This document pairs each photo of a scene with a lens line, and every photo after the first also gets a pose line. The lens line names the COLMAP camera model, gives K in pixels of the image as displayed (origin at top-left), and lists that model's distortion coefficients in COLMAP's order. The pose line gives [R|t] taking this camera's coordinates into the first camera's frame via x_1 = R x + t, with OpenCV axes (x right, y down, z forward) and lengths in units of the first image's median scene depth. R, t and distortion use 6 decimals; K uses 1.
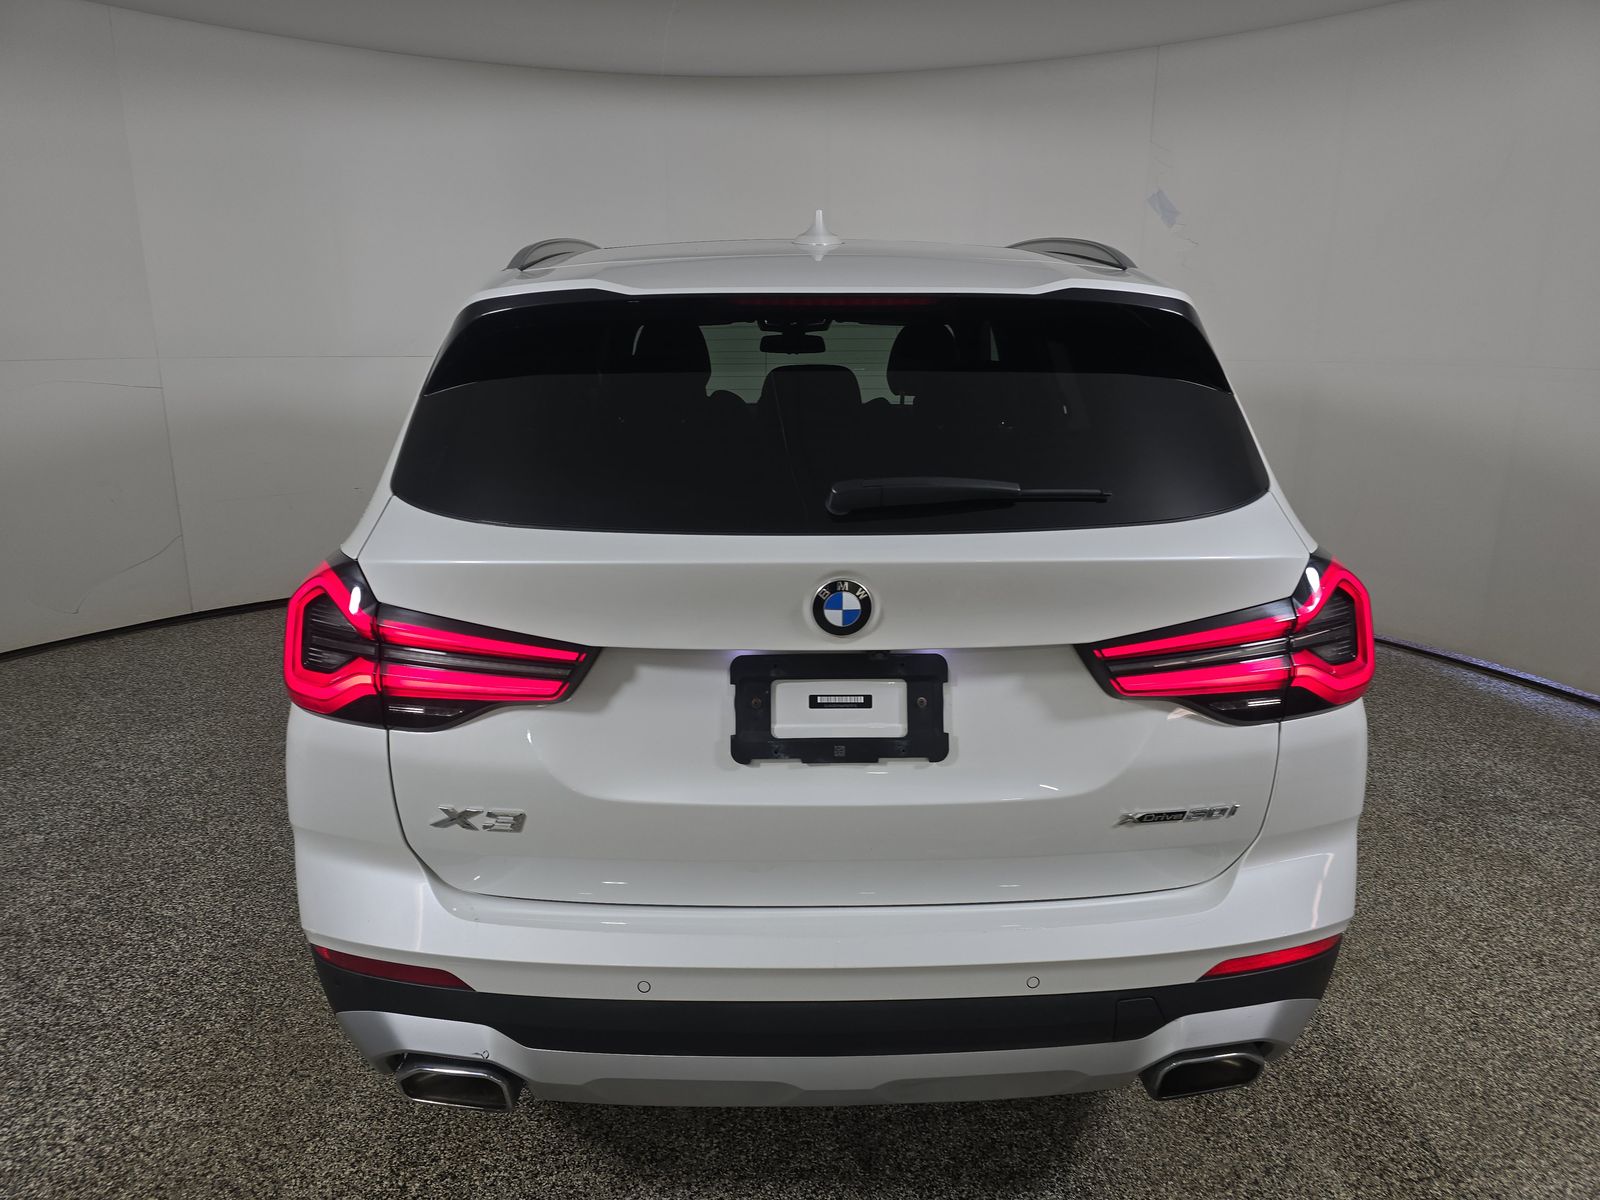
lens RADIAL K [[1091.9, 0, 800.0], [0, 1091.9, 600.0], [0, 0, 1]] dist [0.056507, -0.107408]
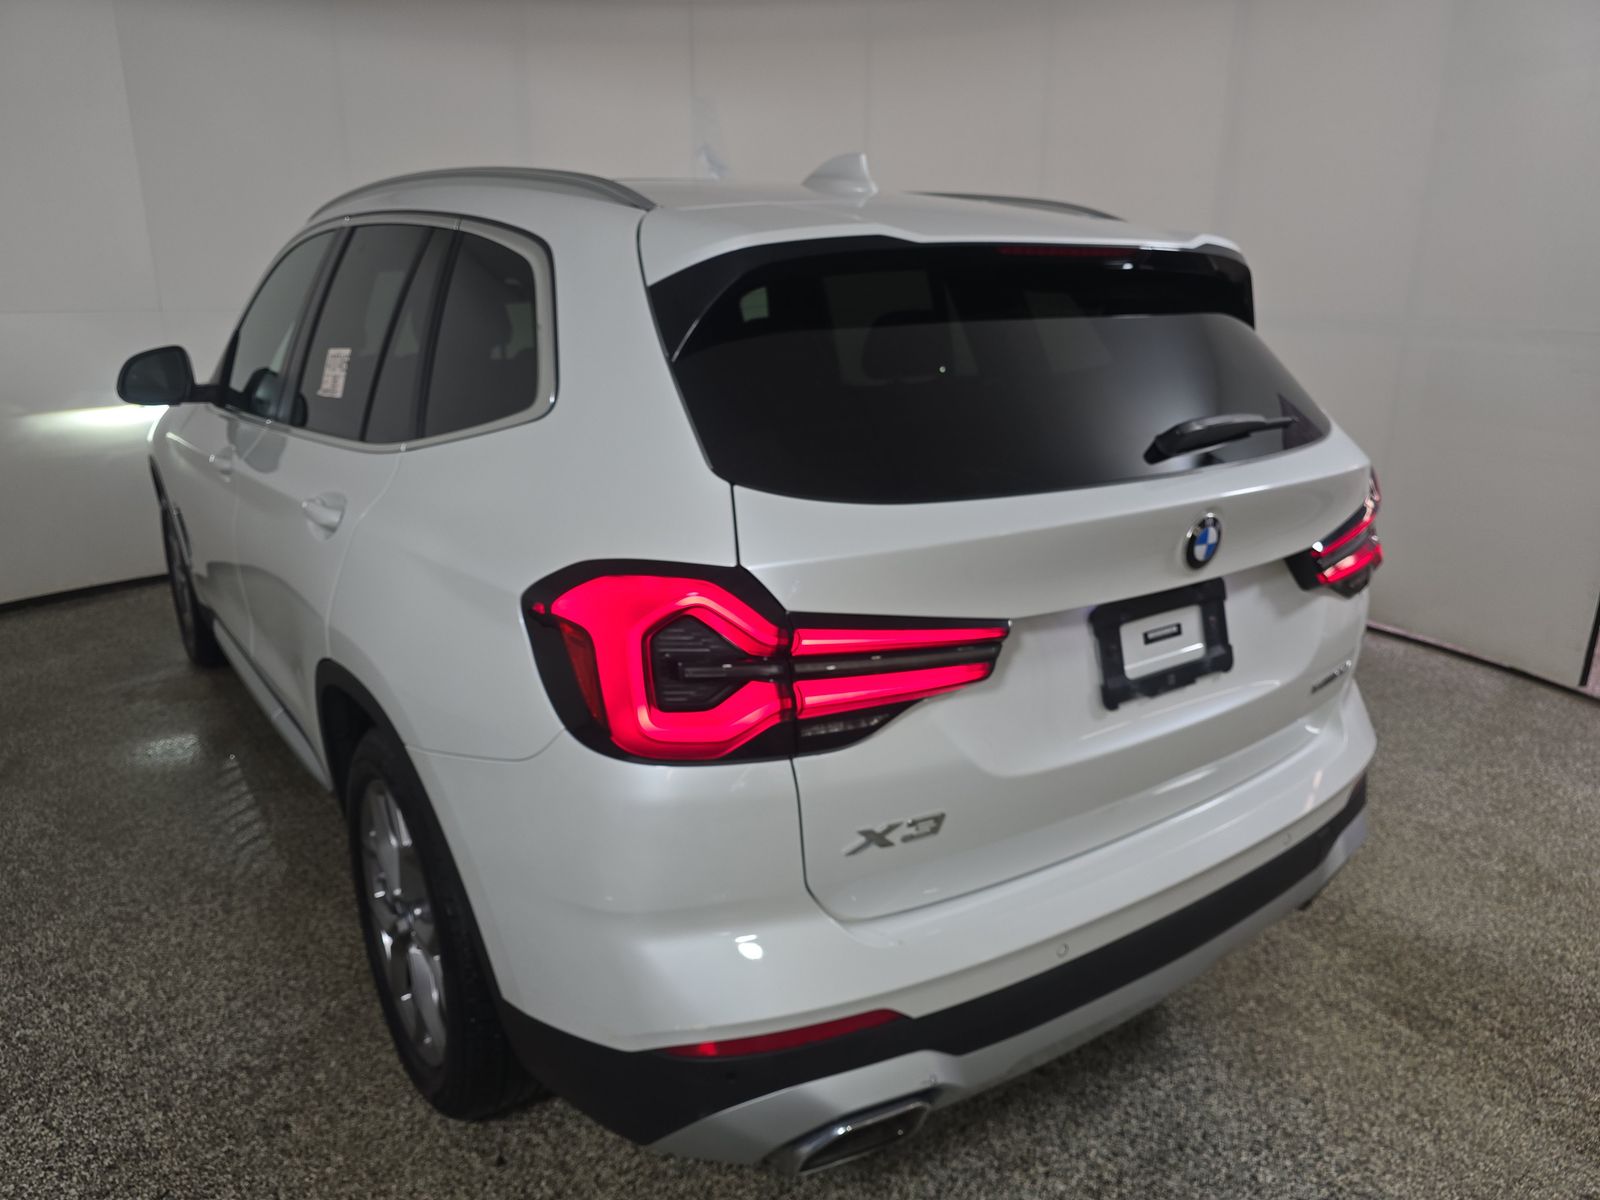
lens RADIAL K [[1091.9, 0, 800.0], [0, 1091.9, 600.0], [0, 0, 1]] dist [0.056507, -0.107408]
pose [[0.837039, -0.154916, 0.524755, -0.802708], [0.134355, 0.987911, 0.077337, -0.068337], [-0.530391, 0.005769, 0.847733, 0.283686]]
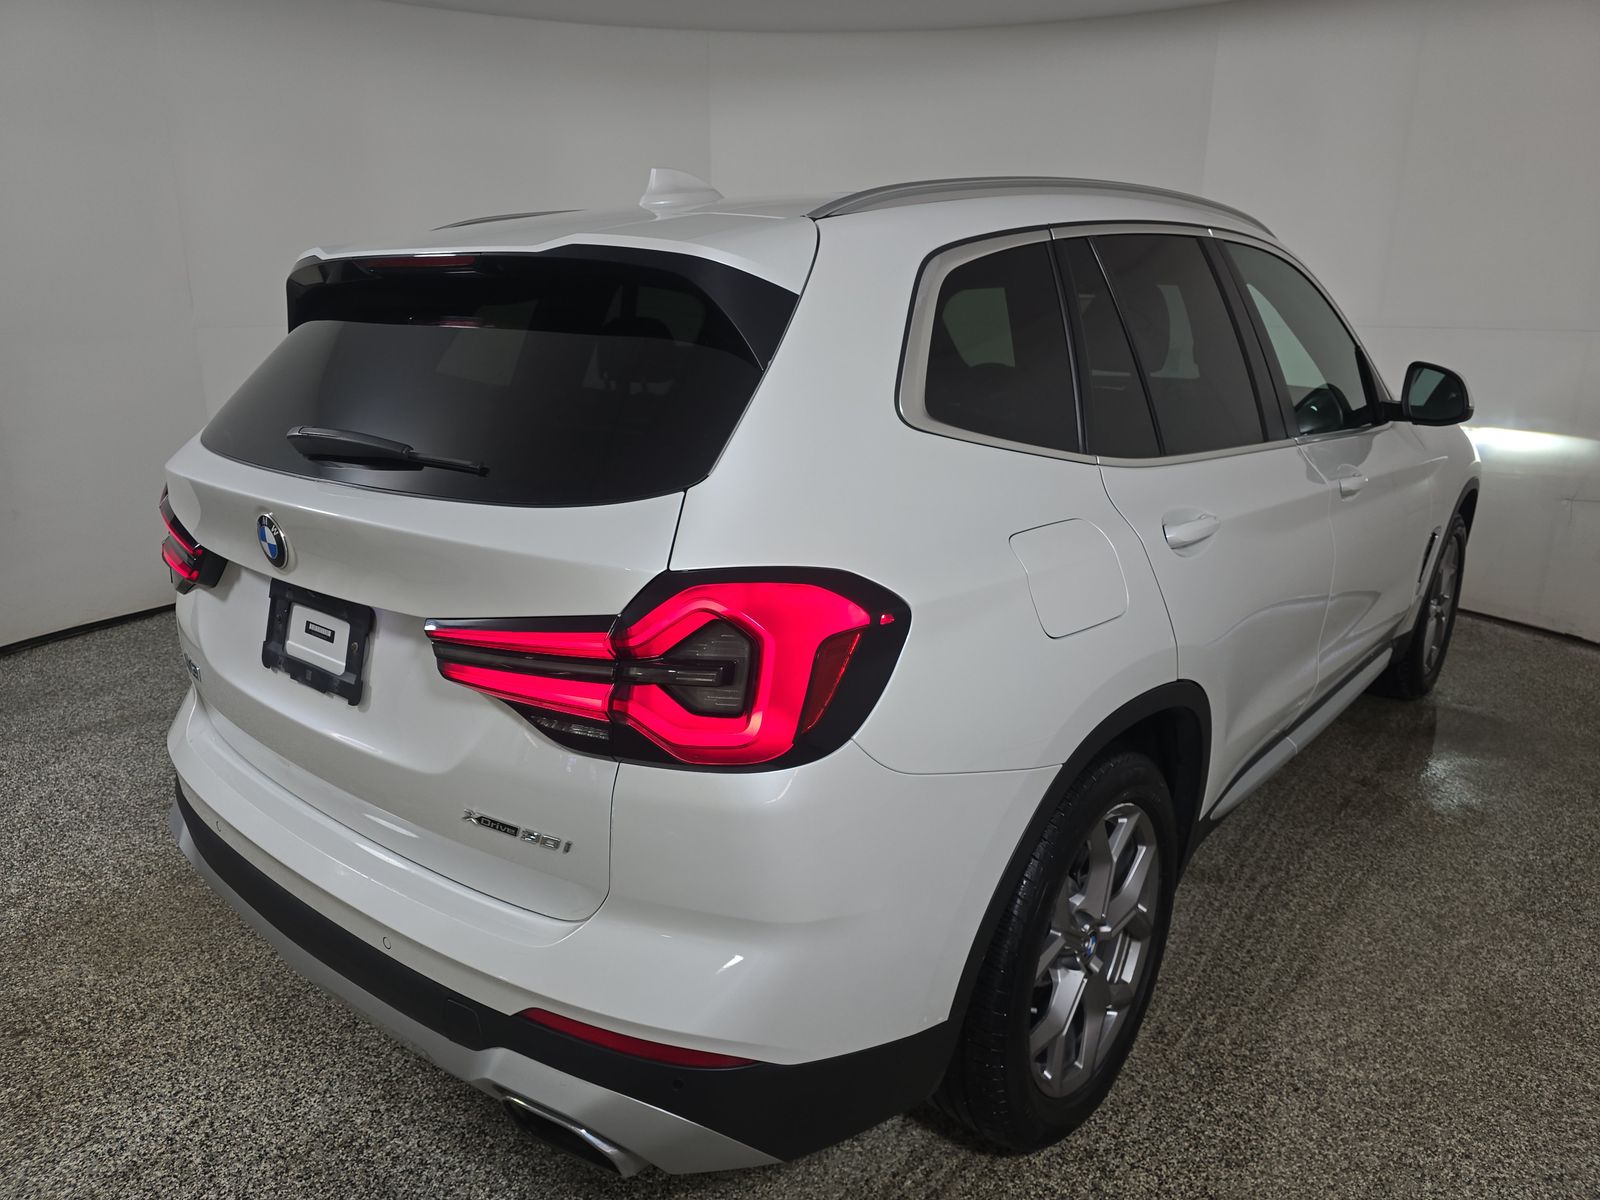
lens RADIAL K [[1091.9, 0, 800.0], [0, 1091.9, 600.0], [0, 0, 1]] dist [0.056507, -0.107408]
pose [[0.740855, 0.173275, -0.648929, 1.099515], [-0.153905, 0.984239, 0.087101, -0.108804], [0.653794, 0.035344, 0.755847, 0.474598]]
